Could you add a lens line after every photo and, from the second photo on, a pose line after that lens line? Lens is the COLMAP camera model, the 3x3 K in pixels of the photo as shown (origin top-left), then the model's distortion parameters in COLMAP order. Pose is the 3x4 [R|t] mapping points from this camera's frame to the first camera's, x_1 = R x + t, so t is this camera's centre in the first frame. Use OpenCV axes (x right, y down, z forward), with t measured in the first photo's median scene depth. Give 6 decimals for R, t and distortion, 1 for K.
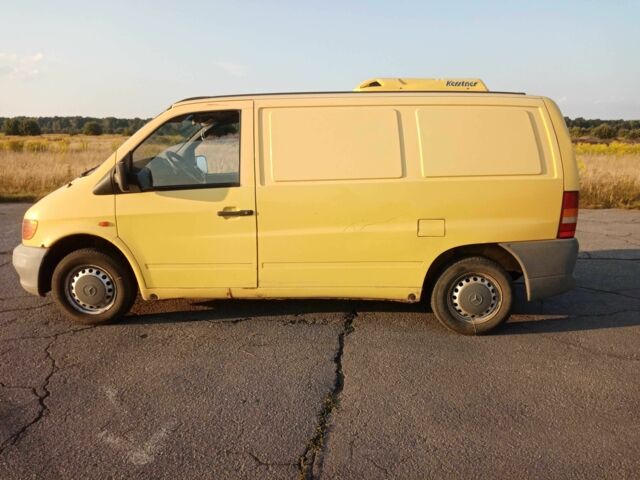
lens RADIAL K [[510.6, 0, 320.0], [0, 510.6, 240.0], [0, 0, 1]] dist [0.051518, -0.097767]
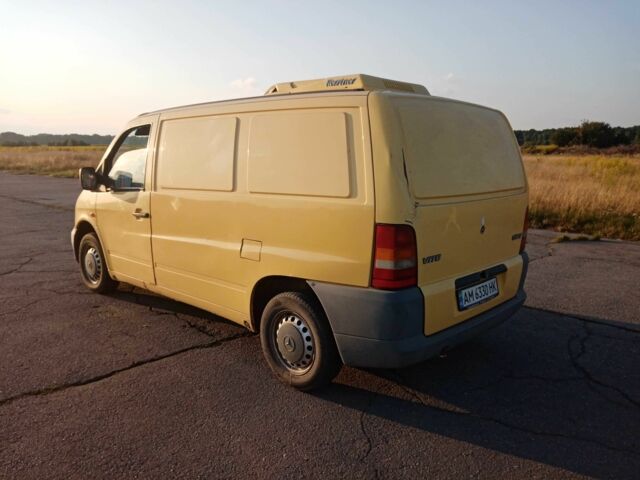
lens RADIAL K [[510.6, 0, 320.0], [0, 510.6, 240.0], [0, 0, 1]] dist [0.051518, -0.097767]
pose [[0.746254, 0.116442, -0.655397, 0.869124], [-0.131106, 0.991006, 0.026788, -0.078508], [0.652622, 0.065936, 0.754809, 0.408402]]
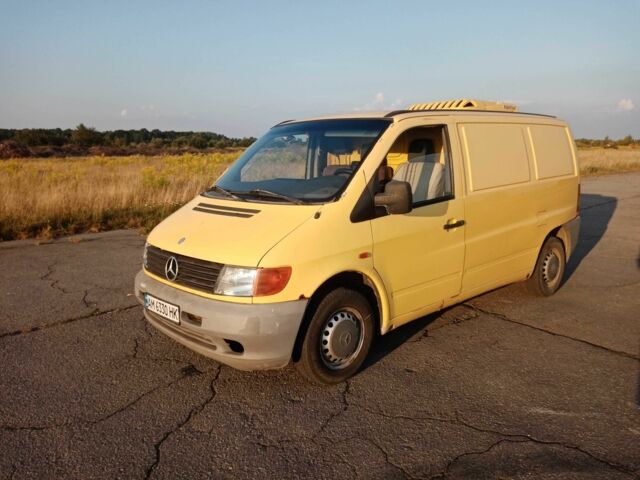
lens RADIAL K [[514.9, 0, 320.0], [0, 514.9, 240.0], [0, 0, 1]] dist [0.051839, 0.001462]
pose [[0.715067, -0.132913, 0.686304, -1.071059], [0.147991, 0.988289, 0.037203, -0.100471], [-0.683212, 0.074964, 0.726362, 0.429580]]
